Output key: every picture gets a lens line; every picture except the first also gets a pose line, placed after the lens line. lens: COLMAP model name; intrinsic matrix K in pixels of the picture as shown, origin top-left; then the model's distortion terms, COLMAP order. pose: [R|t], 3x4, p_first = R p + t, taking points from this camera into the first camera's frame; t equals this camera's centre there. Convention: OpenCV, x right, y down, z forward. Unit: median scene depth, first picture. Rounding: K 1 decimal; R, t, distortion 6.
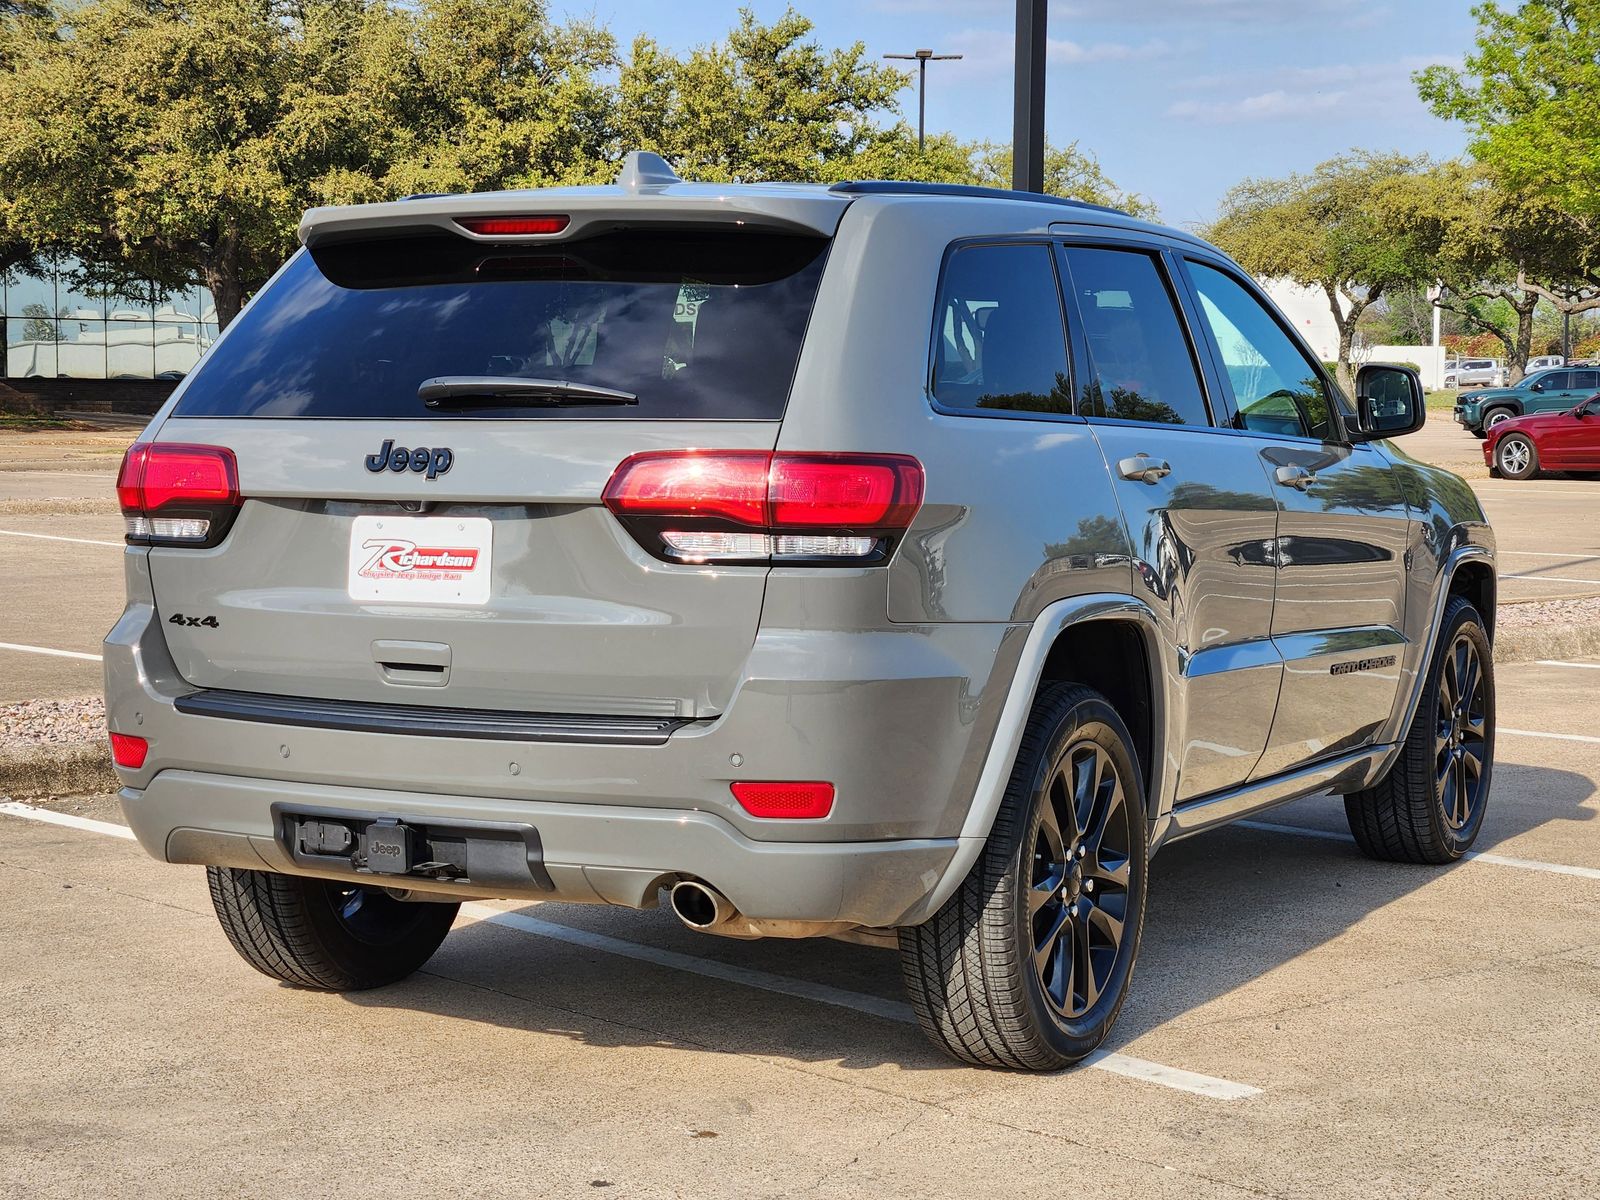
lens RADIAL K [[3085.3, 0, 766.2], [0, 3085.3, 606.1], [0, 0, 1]] dist [-0.264166, 2.567147]
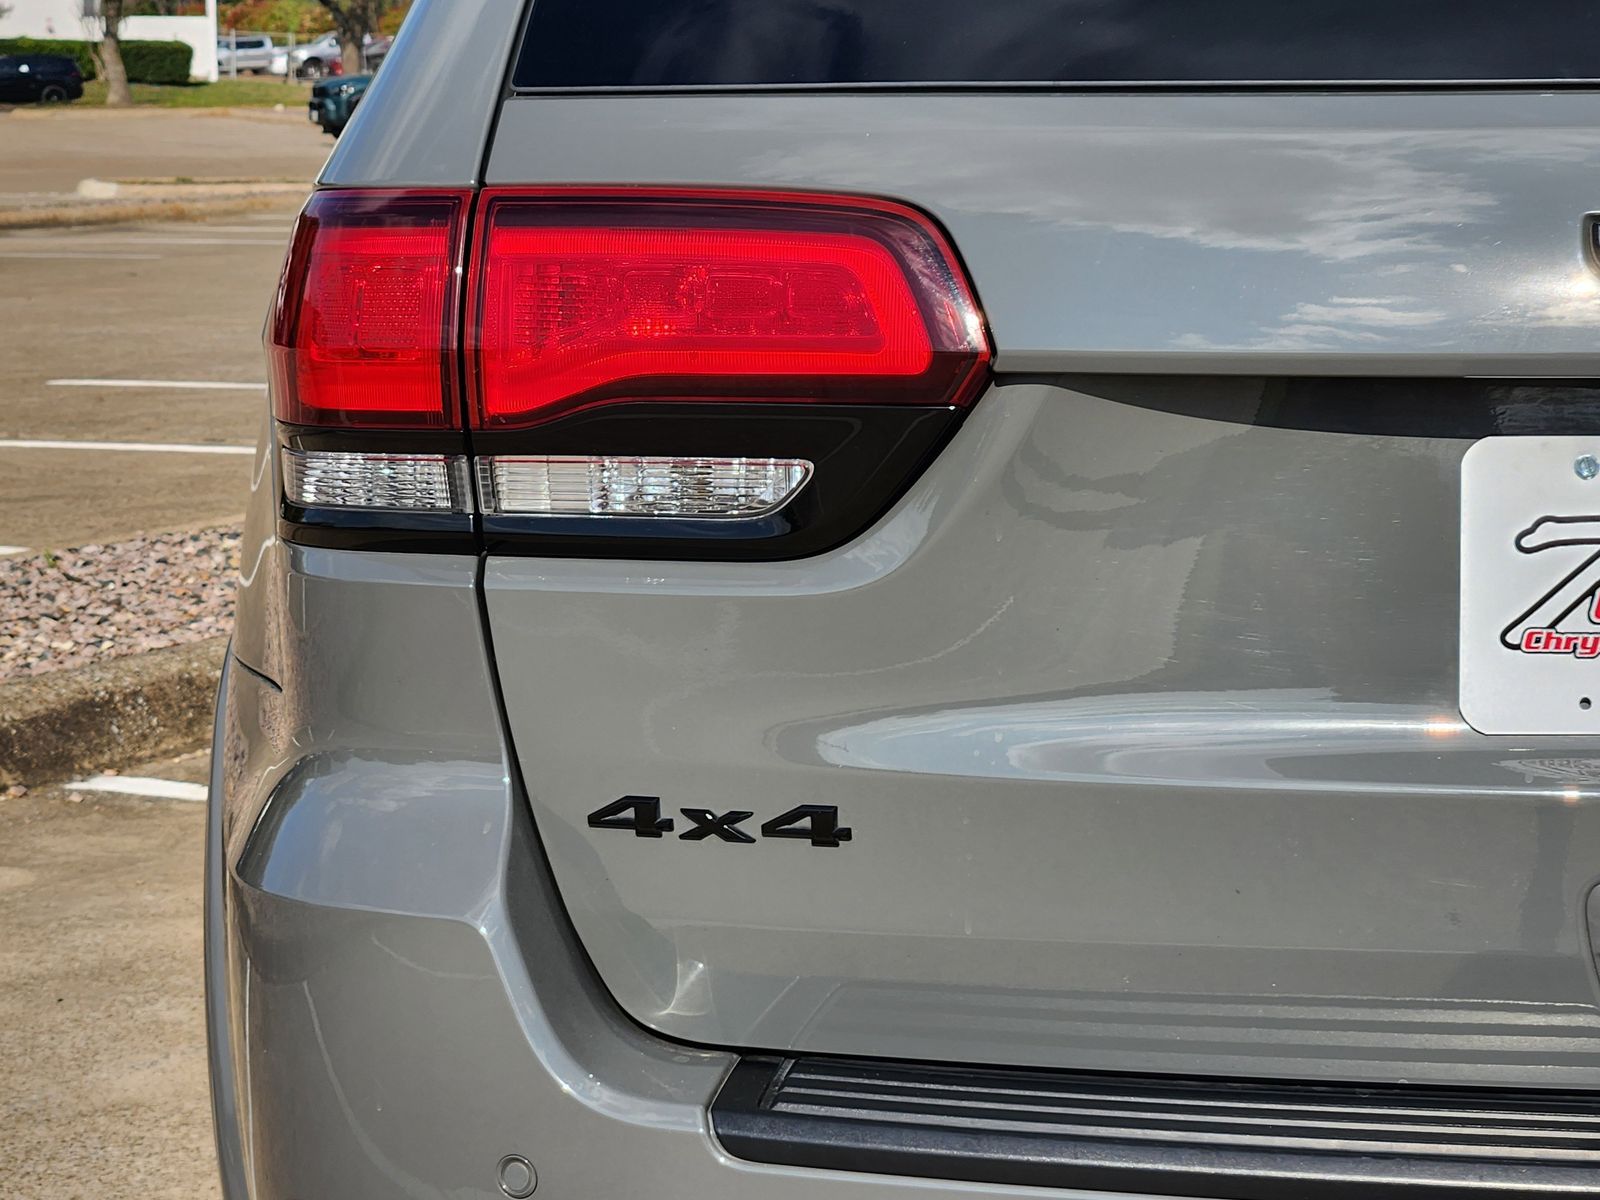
lens RADIAL K [[4271.3, 0, 800.0], [0, 4271.3, 600.0], [0, 0, 1]] dist [-0.804234, 10.489985]
pose [[0.928882, -0.053143, 0.366543, -0.328645], [0.034084, 0.997718, 0.058280, -0.038414], [-0.368804, -0.041642, 0.928574, 0.659259]]
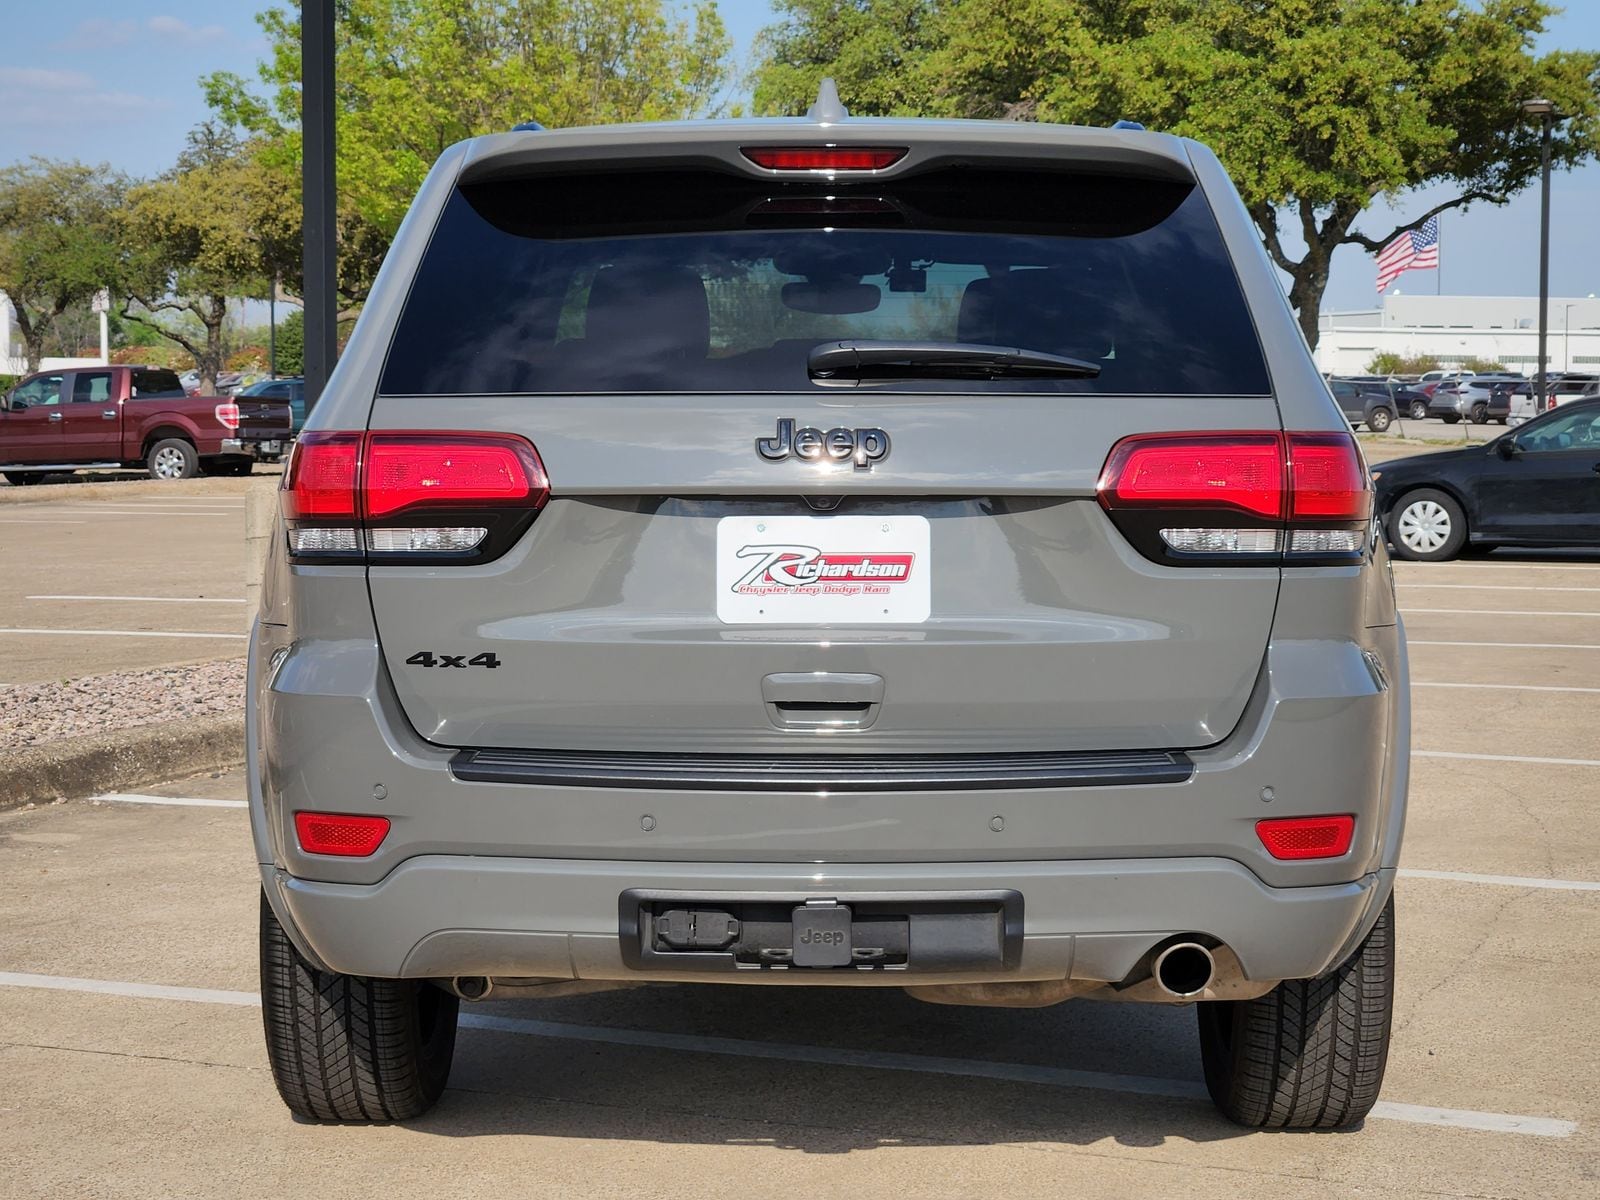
lens RADIAL K [[3085.3, 0, 766.2], [0, 3085.3, 606.1], [0, 0, 1]] dist [-0.264166, 2.567147]
pose [[0.897847, -0.032311, 0.439121, -0.466292], [0.034473, 0.999401, 0.003052, -0.008468], [-0.438957, 0.012397, 0.898423, 0.283139]]
